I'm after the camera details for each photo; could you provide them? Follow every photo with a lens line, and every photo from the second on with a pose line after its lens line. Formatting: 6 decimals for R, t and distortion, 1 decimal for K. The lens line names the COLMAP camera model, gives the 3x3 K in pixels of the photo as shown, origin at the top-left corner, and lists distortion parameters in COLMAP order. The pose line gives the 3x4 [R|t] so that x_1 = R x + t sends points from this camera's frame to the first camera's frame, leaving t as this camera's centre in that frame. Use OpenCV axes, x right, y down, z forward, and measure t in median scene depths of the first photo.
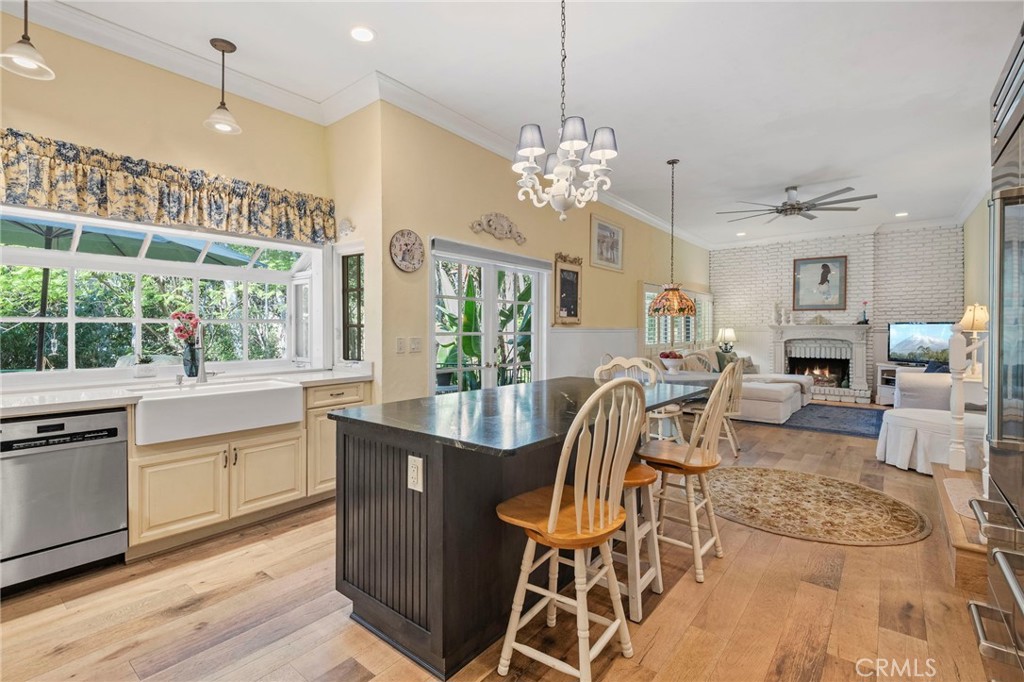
lens RADIAL K [[472.7, 0, 509.9], [0, 472.7, 338.0], [0, 0, 1]] dist [0.020250, -0.006455]
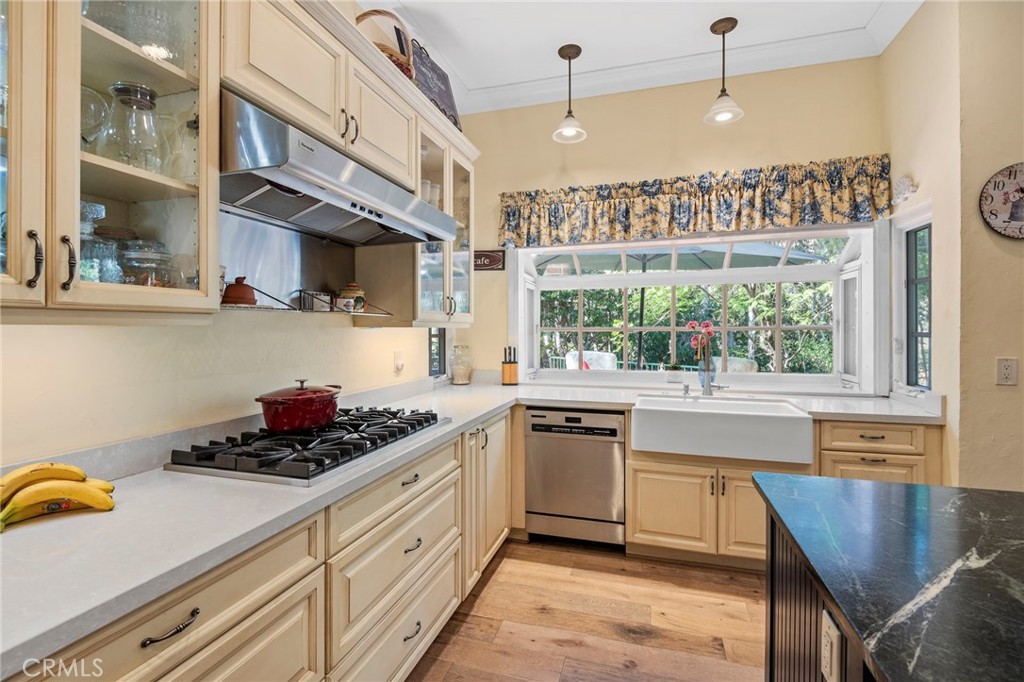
lens RADIAL K [[472.7, 0, 511.4], [0, 472.7, 330.3], [0, 0, 1]] dist [0.020250, -0.006455]
pose [[0.379712, 0.003063, -0.925100, 0.090239], [-0.014802, 0.999887, -0.002765, -0.030985], [0.924986, 0.014743, 0.379714, 0.313903]]
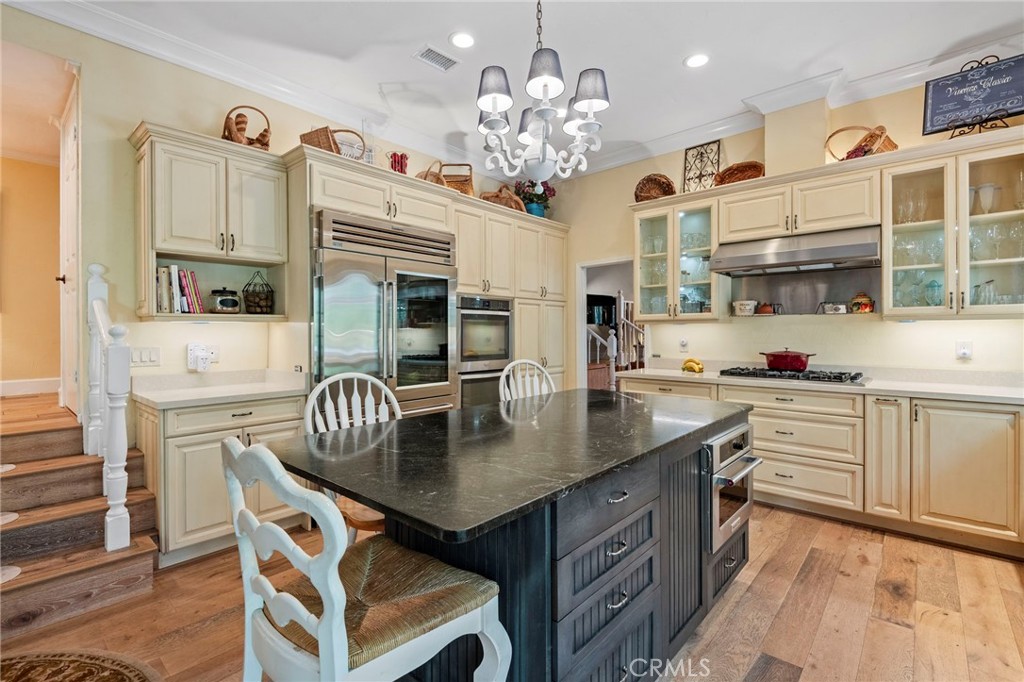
lens RADIAL K [[472.7, 0, 511.8], [0, 472.7, 336.8], [0, 0, 1]] dist [0.020250, -0.006455]
pose [[-0.998457, -0.004563, 0.055342, 0.104142], [-0.003339, 0.999748, 0.022184, -0.021769], [-0.055430, 0.021965, -0.998221, 1.665846]]
